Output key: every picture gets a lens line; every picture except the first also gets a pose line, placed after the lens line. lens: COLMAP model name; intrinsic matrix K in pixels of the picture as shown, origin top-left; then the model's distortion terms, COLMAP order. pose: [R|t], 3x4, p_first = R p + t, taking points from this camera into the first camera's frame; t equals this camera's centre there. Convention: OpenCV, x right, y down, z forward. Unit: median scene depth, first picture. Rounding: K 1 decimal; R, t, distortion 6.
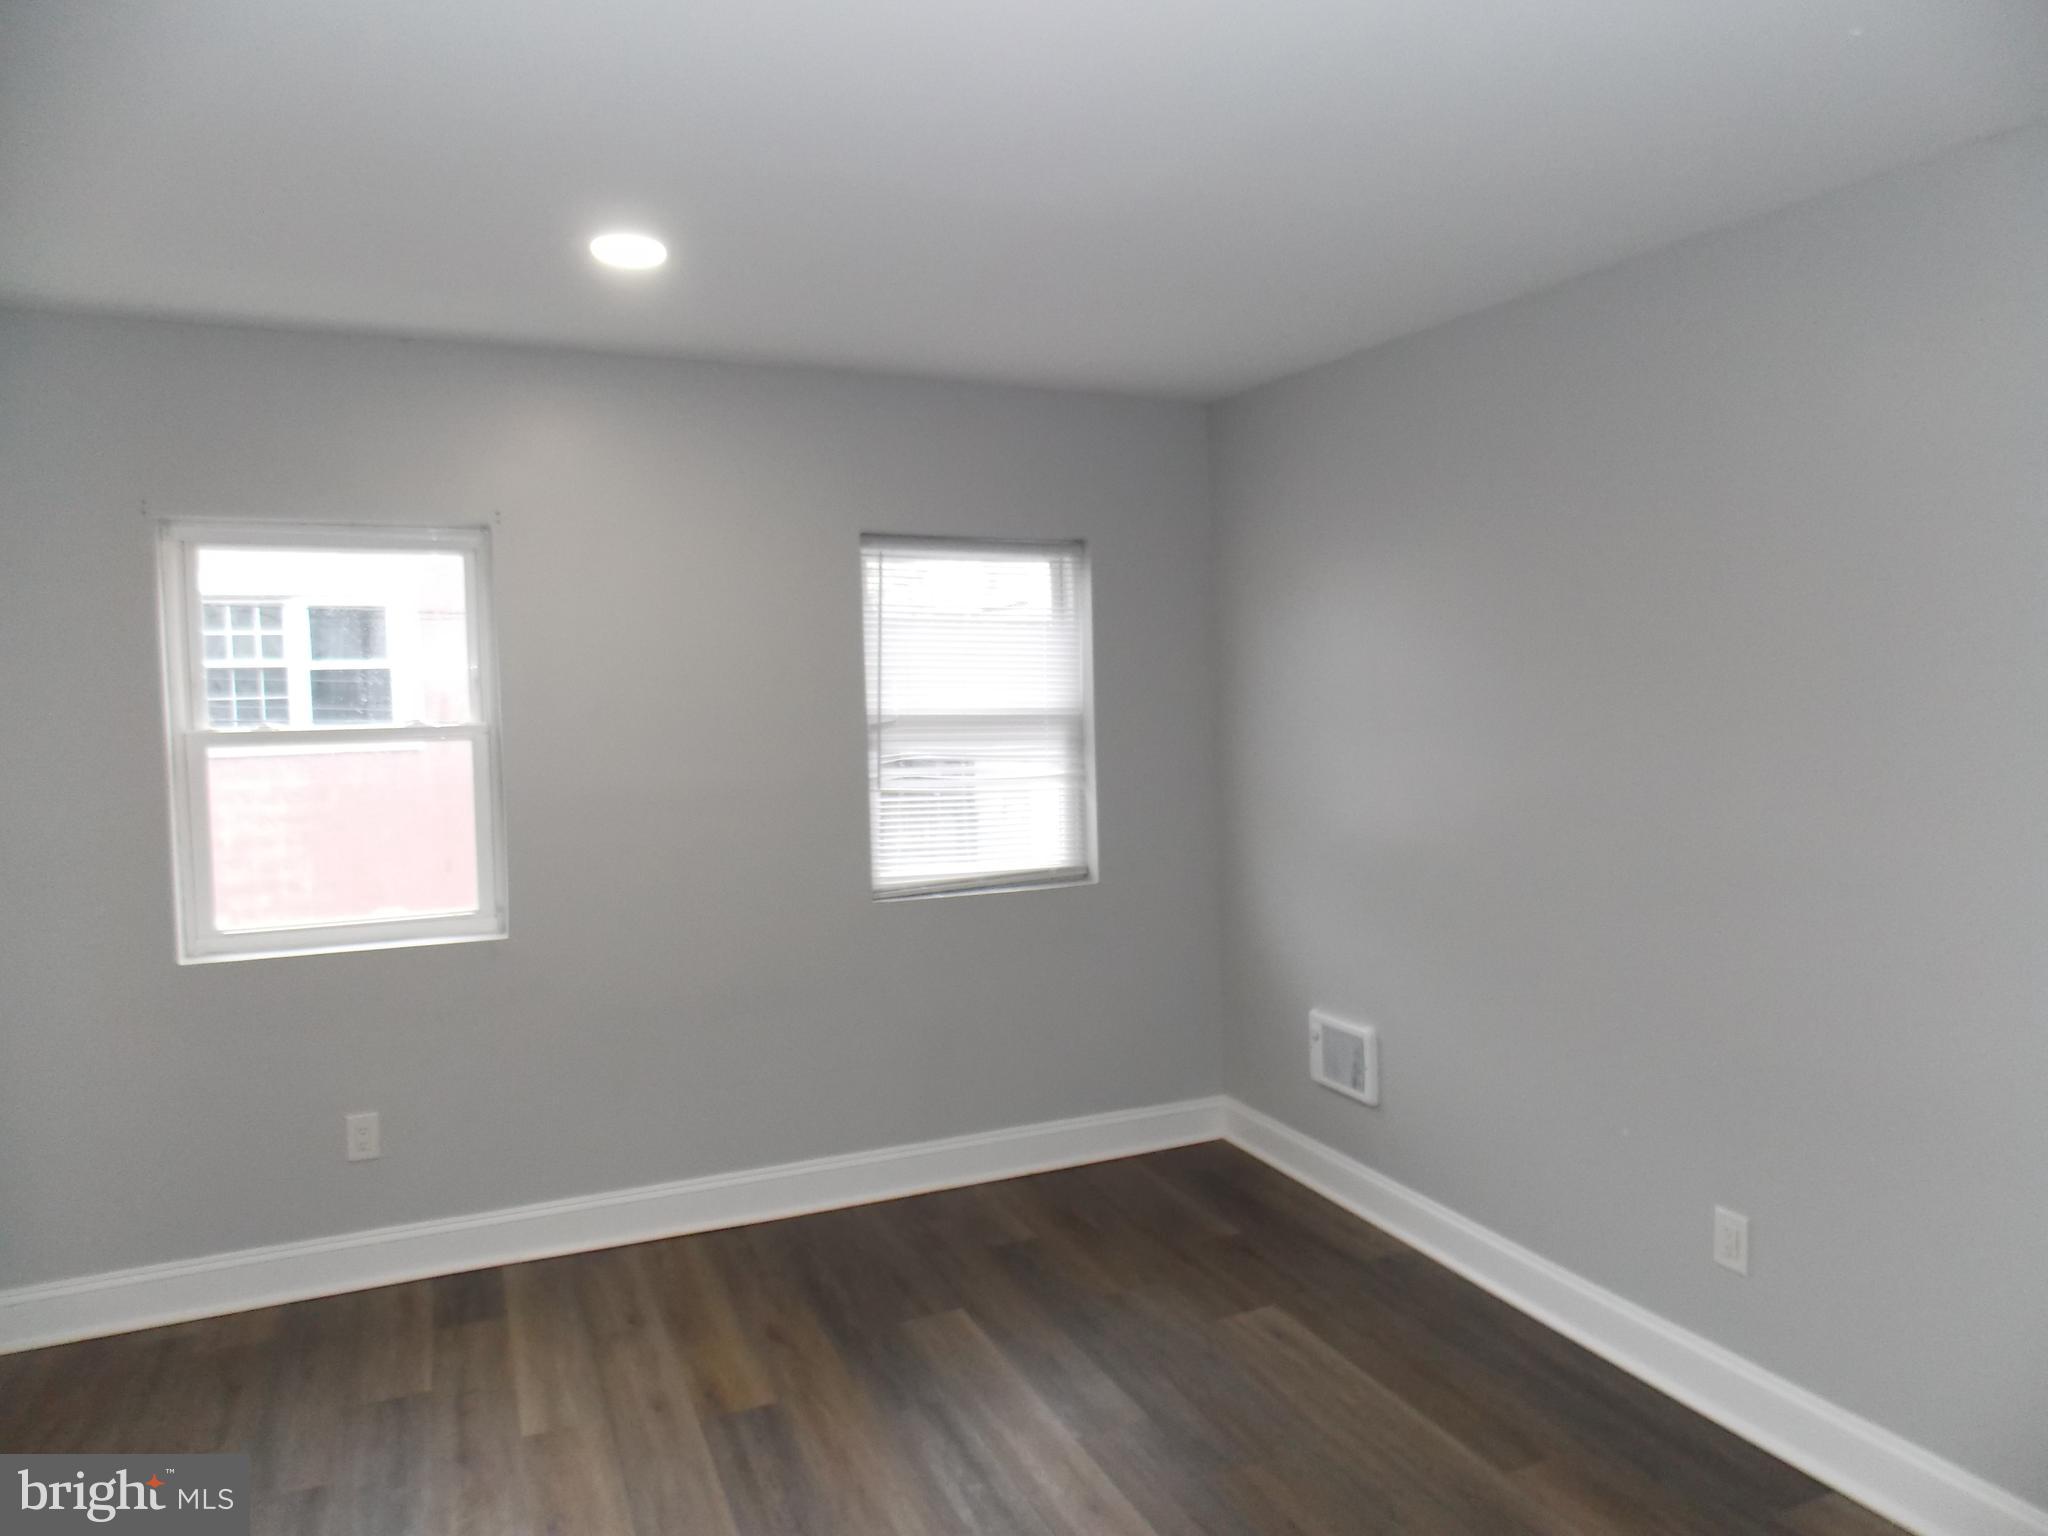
lens RADIAL K [[1351.2, 0, 1030.3], [0, 1351.2, 766.5], [0, 0, 1]] dist [0.001973, -0.001626]
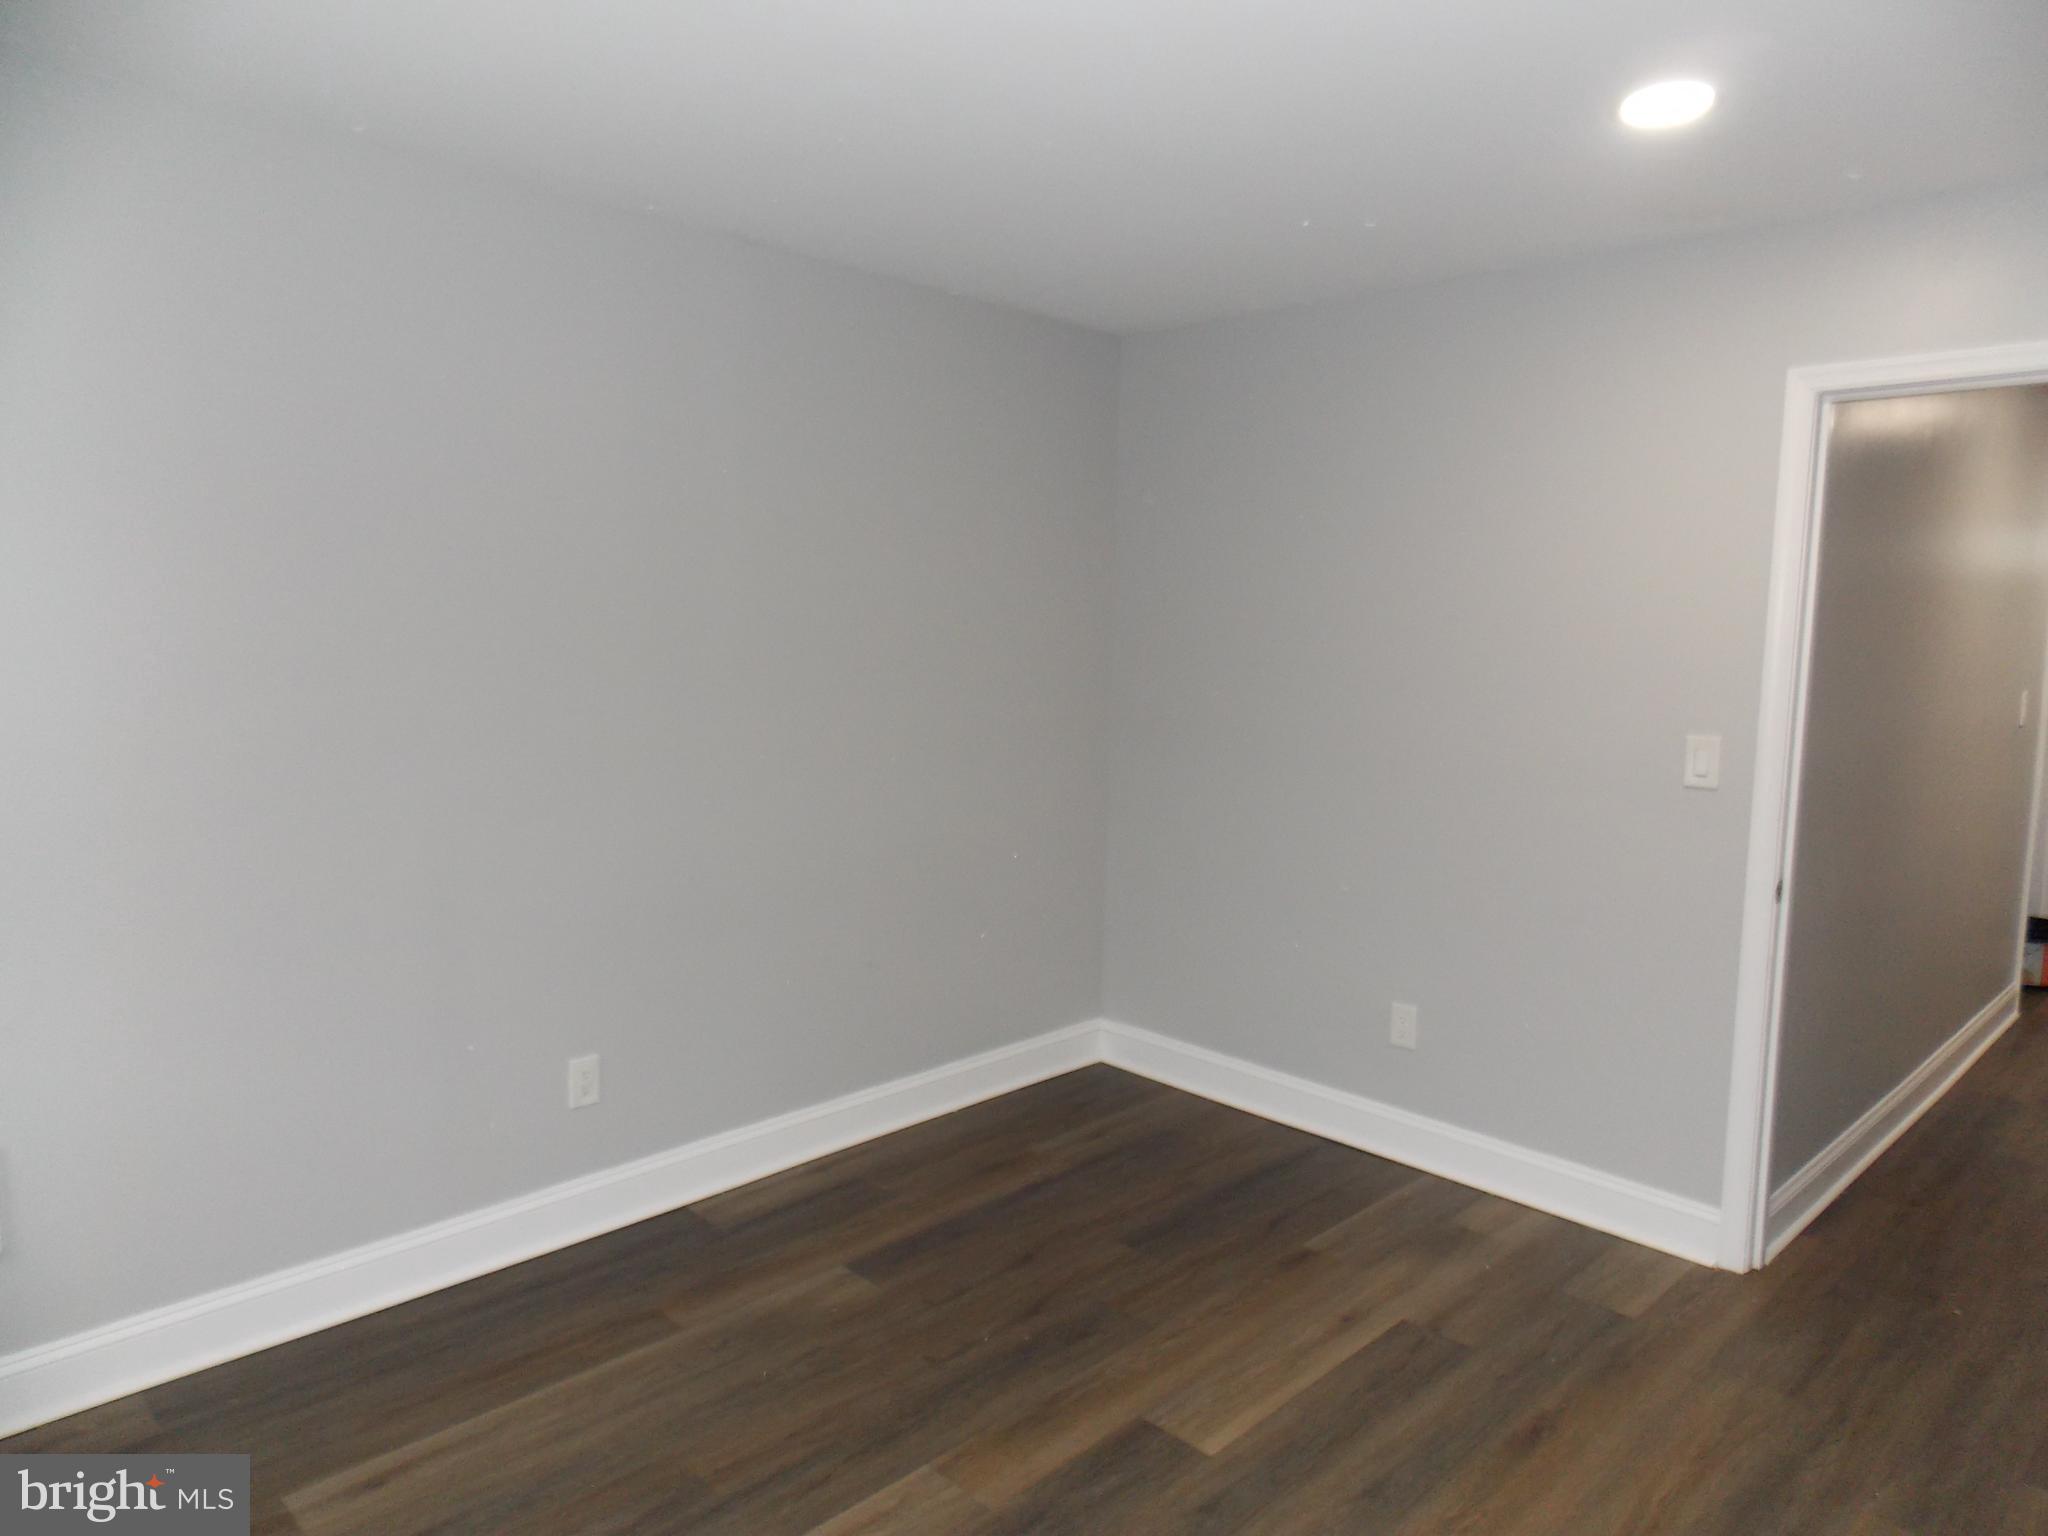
lens RADIAL K [[1351.2, 0, 1024.9], [0, 1351.2, 768.2], [0, 0, 1]] dist [0.001973, -0.001626]
pose [[-0.368960, -0.091768, 0.924904, -0.679393], [0.055007, 0.991214, 0.120291, -0.038053], [-0.927816, 0.095258, -0.360670, 1.039832]]
